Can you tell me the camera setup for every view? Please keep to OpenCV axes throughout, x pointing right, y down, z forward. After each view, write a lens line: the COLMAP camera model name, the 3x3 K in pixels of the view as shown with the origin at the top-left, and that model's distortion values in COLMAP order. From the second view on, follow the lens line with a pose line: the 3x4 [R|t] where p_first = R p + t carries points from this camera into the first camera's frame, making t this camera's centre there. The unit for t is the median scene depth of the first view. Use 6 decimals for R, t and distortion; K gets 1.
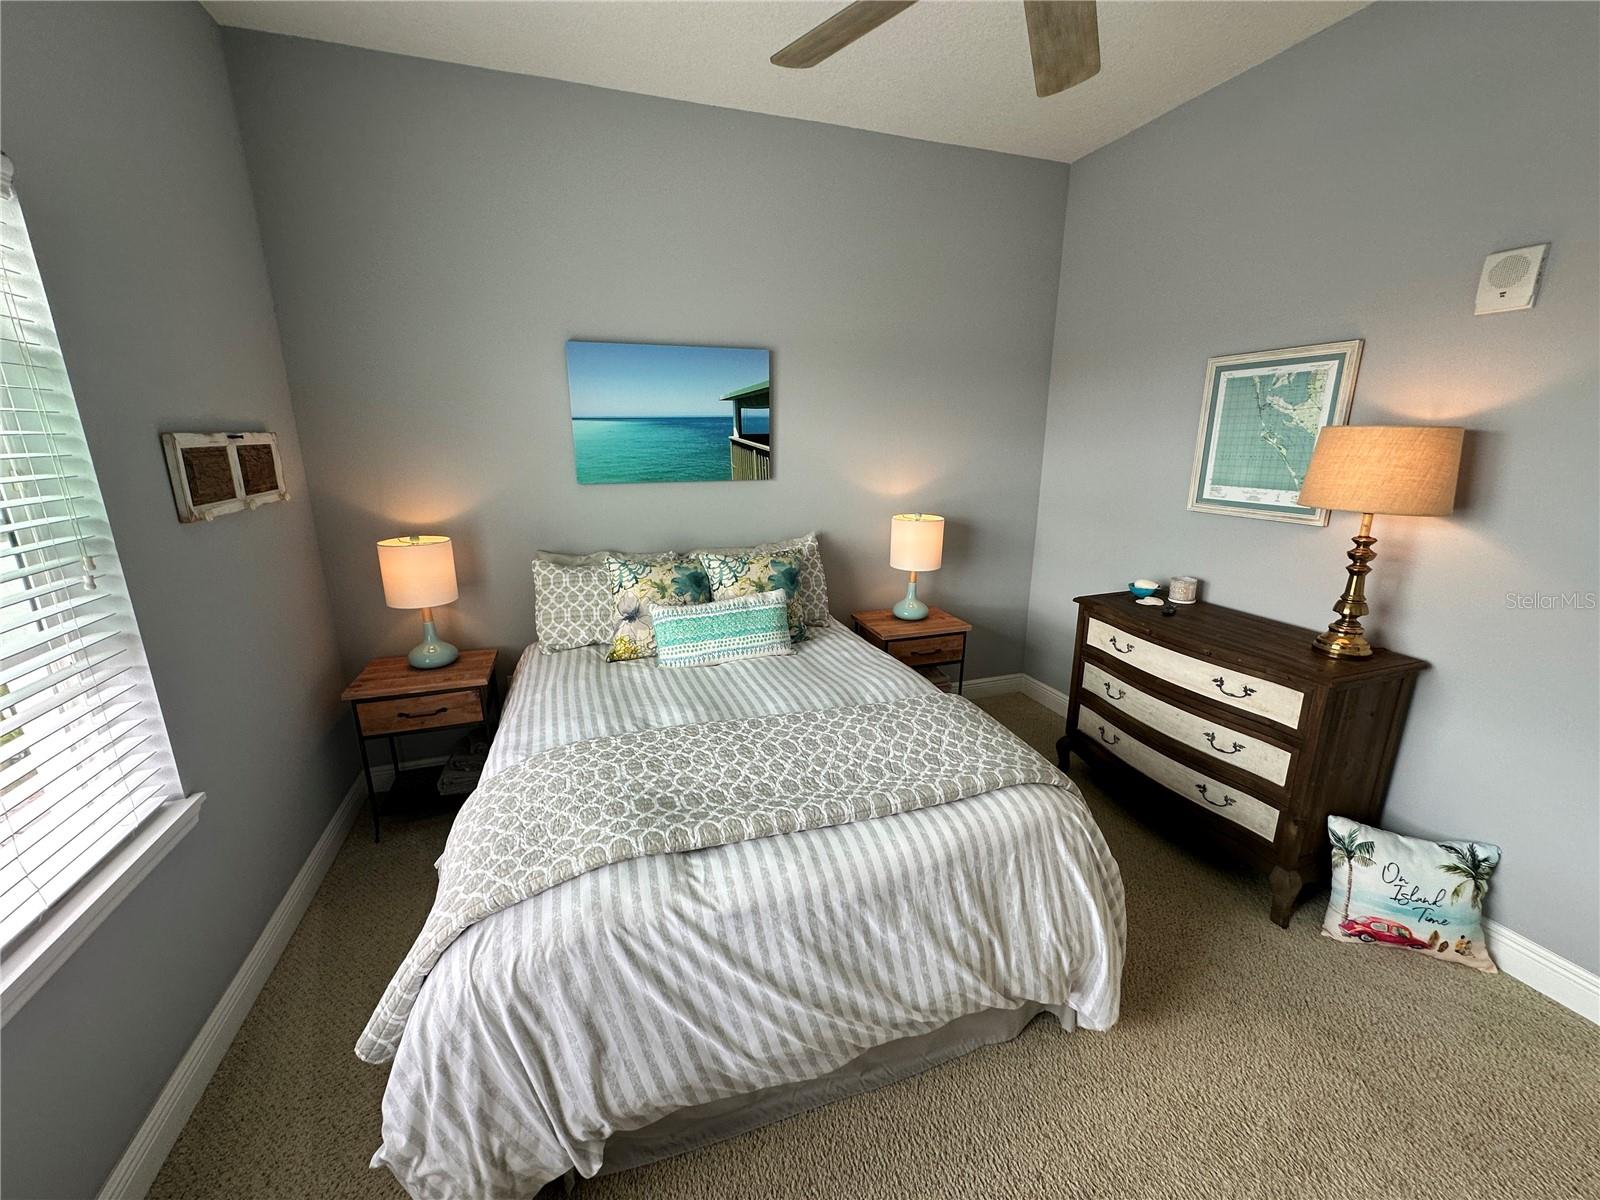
lens RADIAL K [[636.9, 0, 798.9], [0, 636.9, 599.8], [0, 0, 1]] dist [-0.010021, 0.002951]
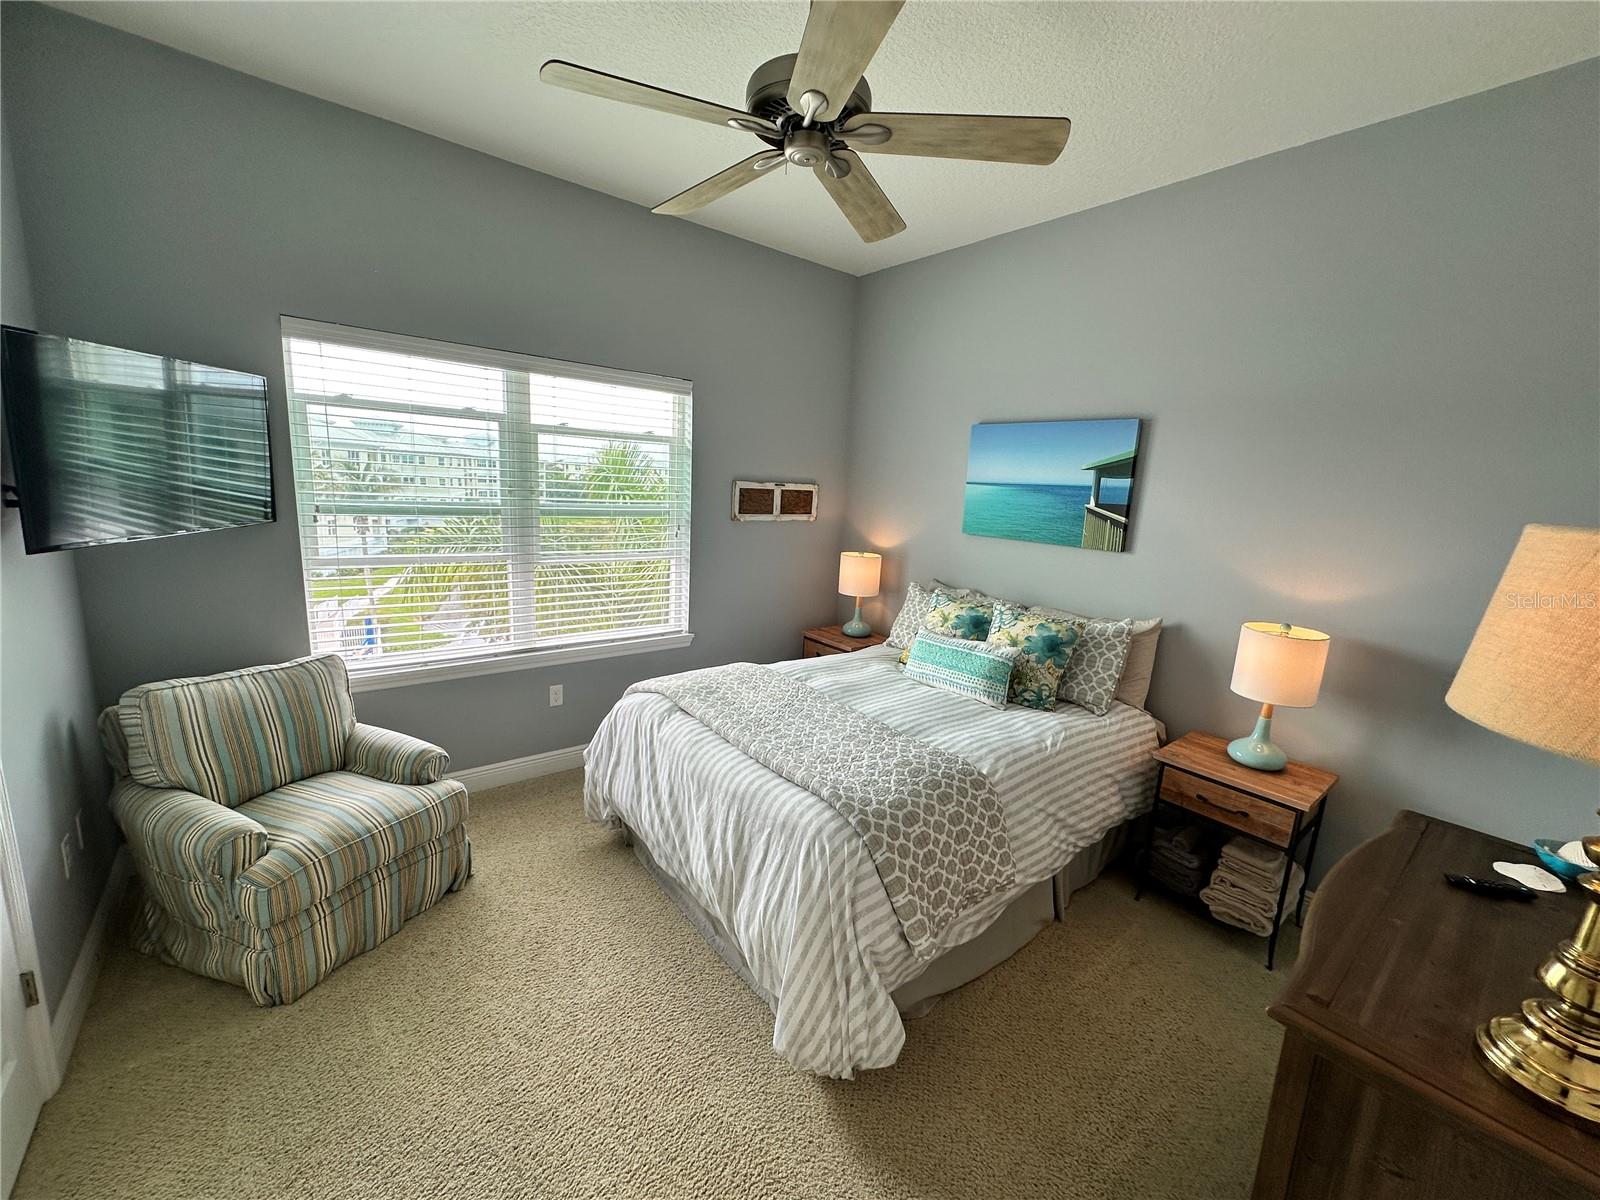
lens RADIAL K [[636.9, 0, 798.9], [0, 636.9, 599.8], [0, 0, 1]] dist [-0.010021, 0.002951]
pose [[0.335395, 0.191068, -0.922498, 0.743855], [-0.289369, 0.952773, 0.092132, -0.078079], [0.896535, 0.236042, 0.374845, 0.261798]]
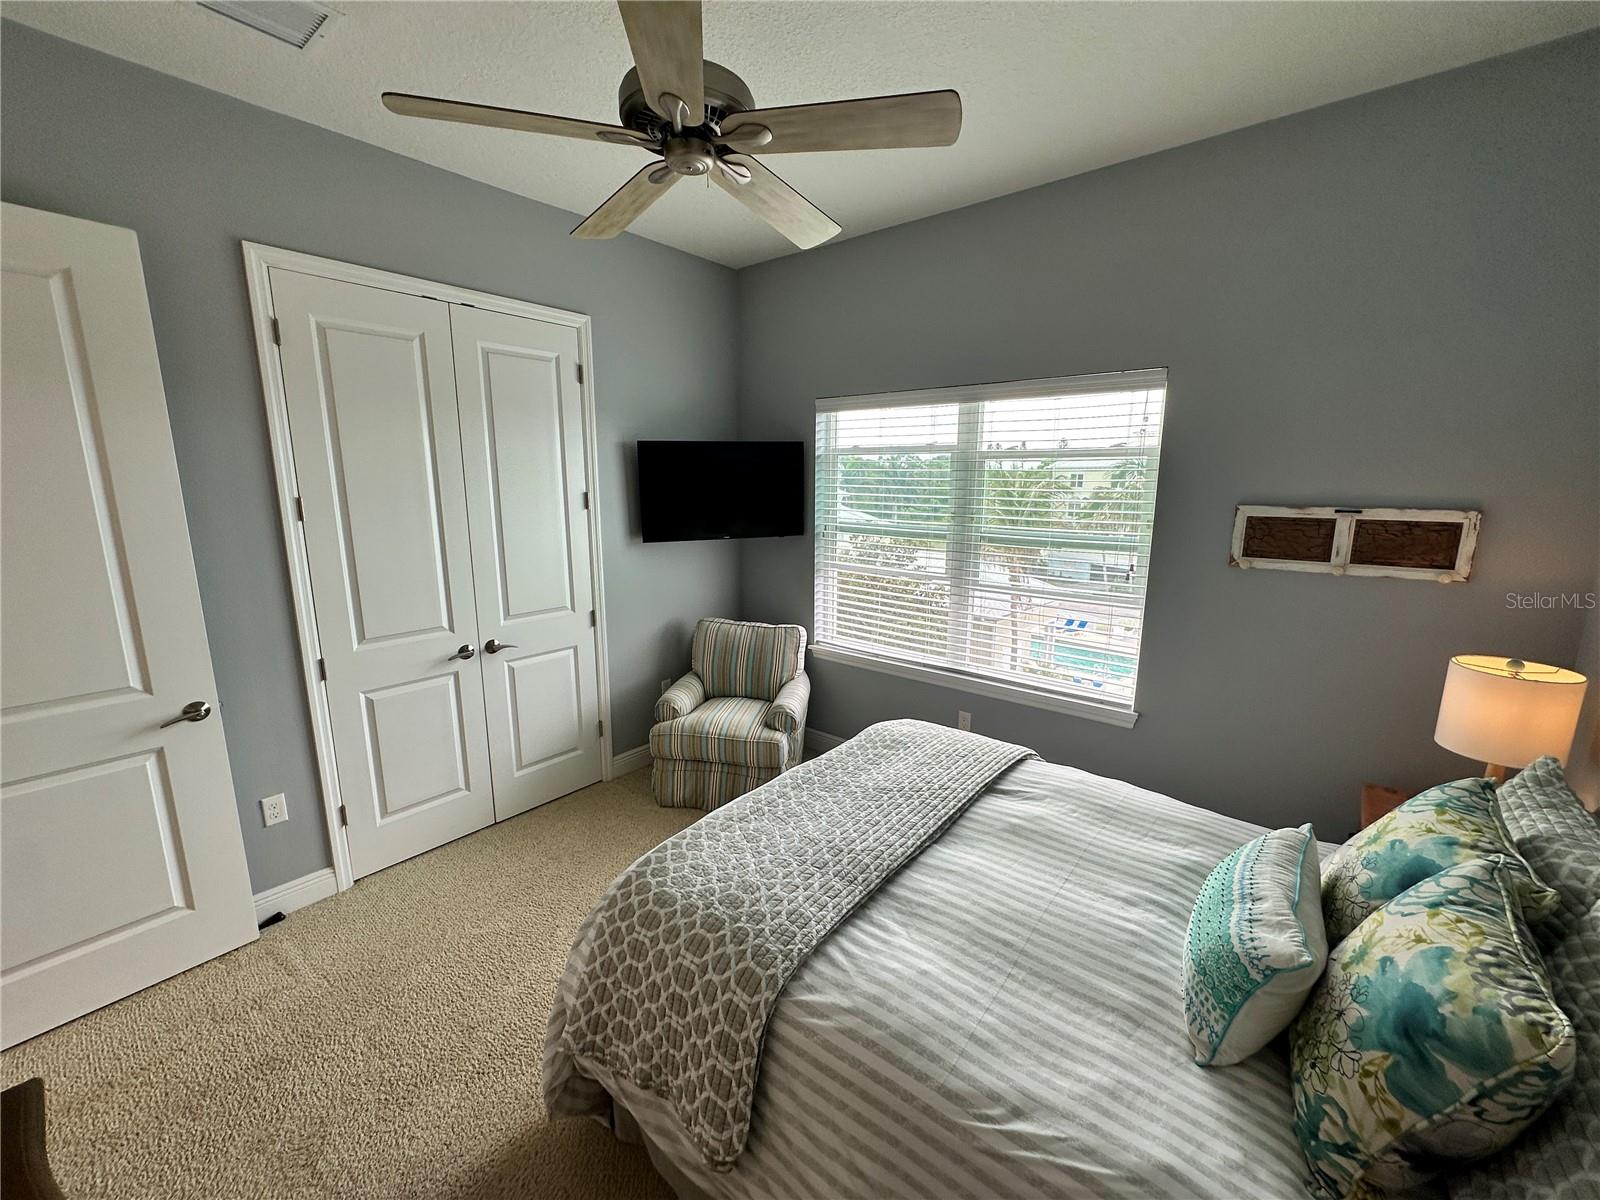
lens RADIAL K [[636.9, 0, 798.9], [0, 636.9, 599.8], [0, 0, 1]] dist [-0.010021, 0.002951]
pose [[-0.855352, 0.096612, -0.508958, 0.374469], [-0.133076, 0.908511, 0.396103, -0.298307], [0.500663, 0.406538, -0.764240, 0.993512]]
